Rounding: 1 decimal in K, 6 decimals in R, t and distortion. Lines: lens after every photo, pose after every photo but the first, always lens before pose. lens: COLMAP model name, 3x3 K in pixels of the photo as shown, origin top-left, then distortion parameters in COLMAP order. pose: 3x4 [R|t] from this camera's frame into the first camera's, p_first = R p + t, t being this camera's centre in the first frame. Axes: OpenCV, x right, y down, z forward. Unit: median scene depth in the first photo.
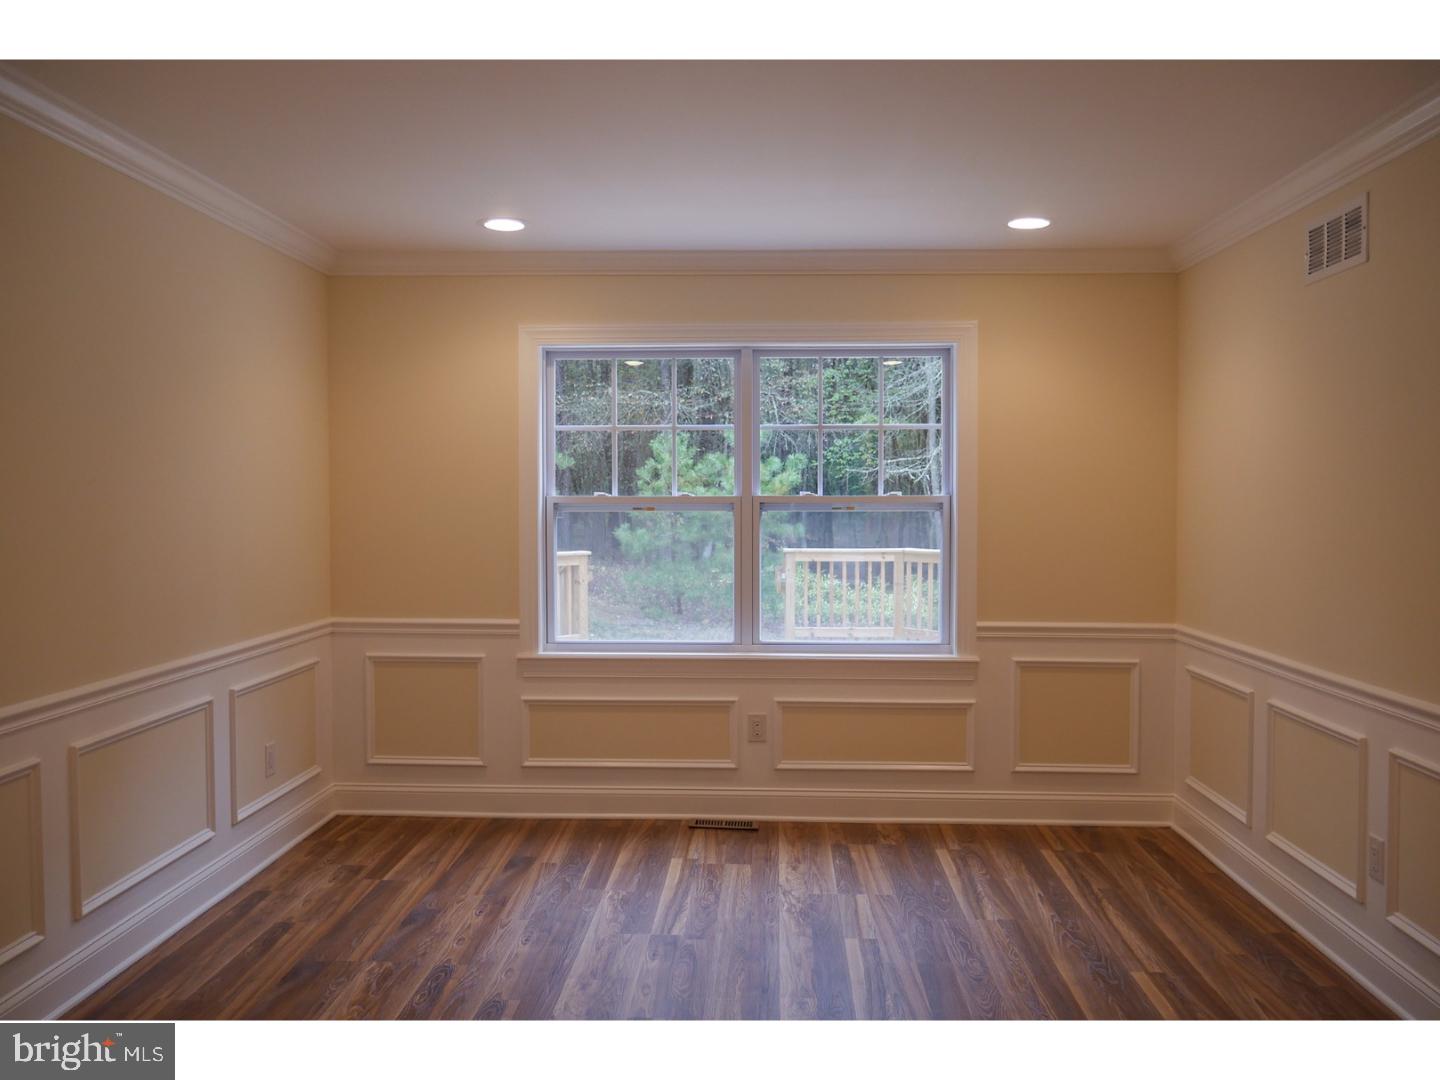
lens RADIAL K [[1206.3, 0, 723.7], [0, 1206.3, 538.5], [0, 0, 1]] dist [-0.033075, 0.005309]
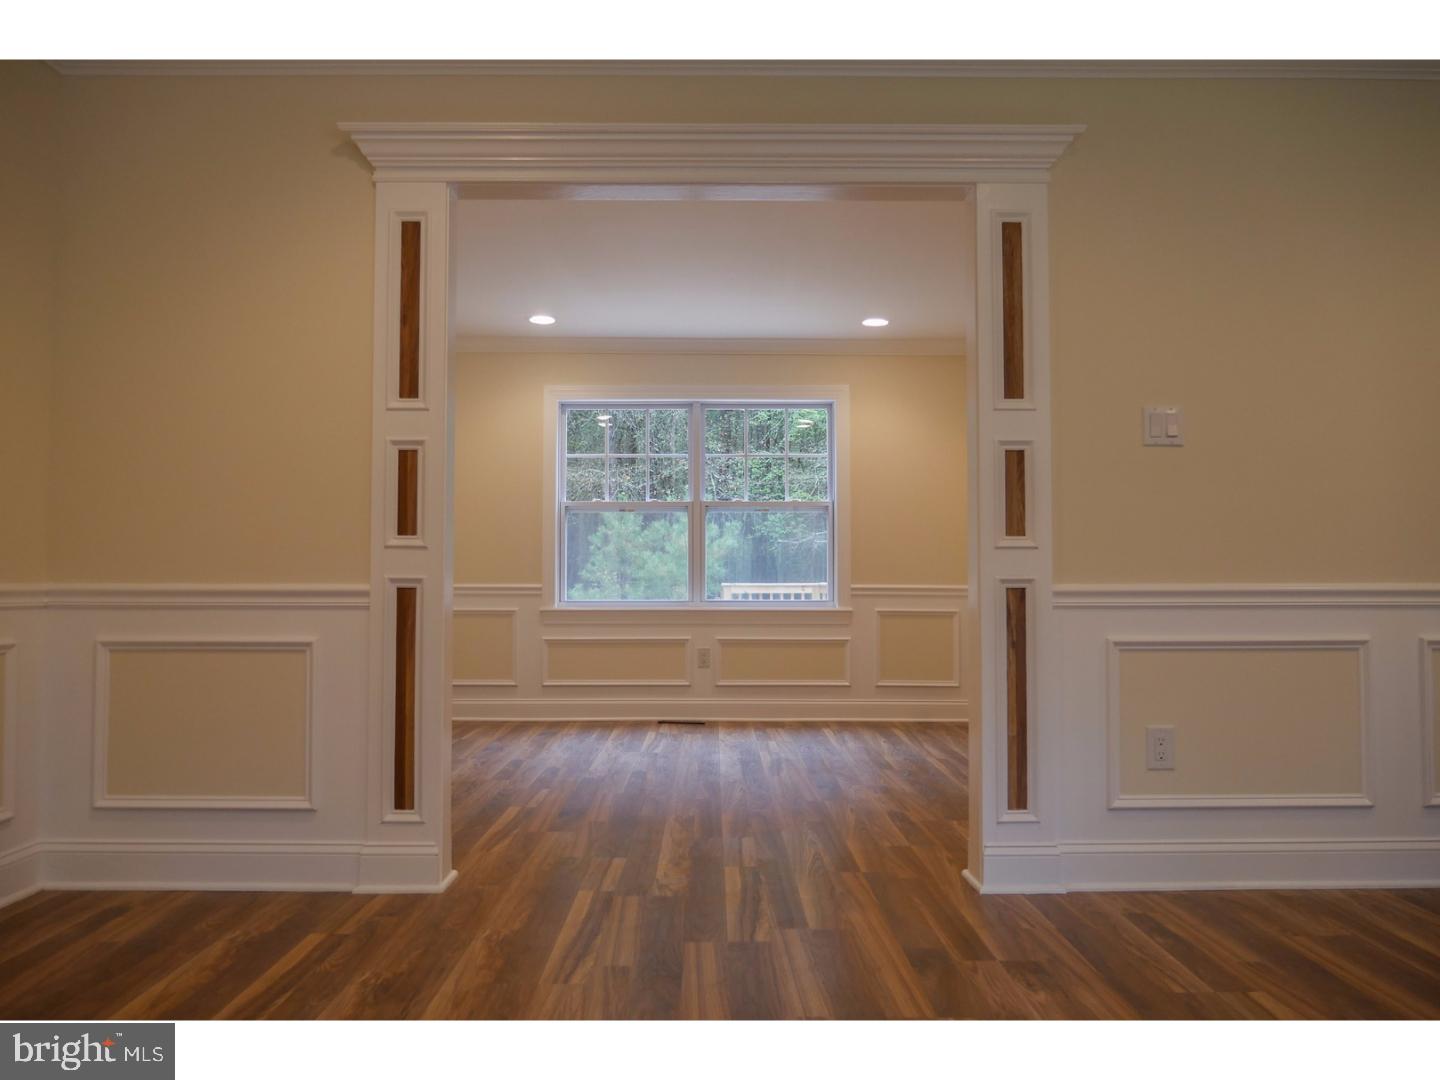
lens RADIAL K [[1206.3, 0, 719.7], [0, 1206.3, 540.4], [0, 0, 1]] dist [-0.033075, 0.005309]
pose [[0.998832, 0.001286, 0.048297, -0.024113], [0.002227, 0.997357, -0.072622, 0.120312], [-0.048262, 0.072645, 0.996189, -0.475129]]
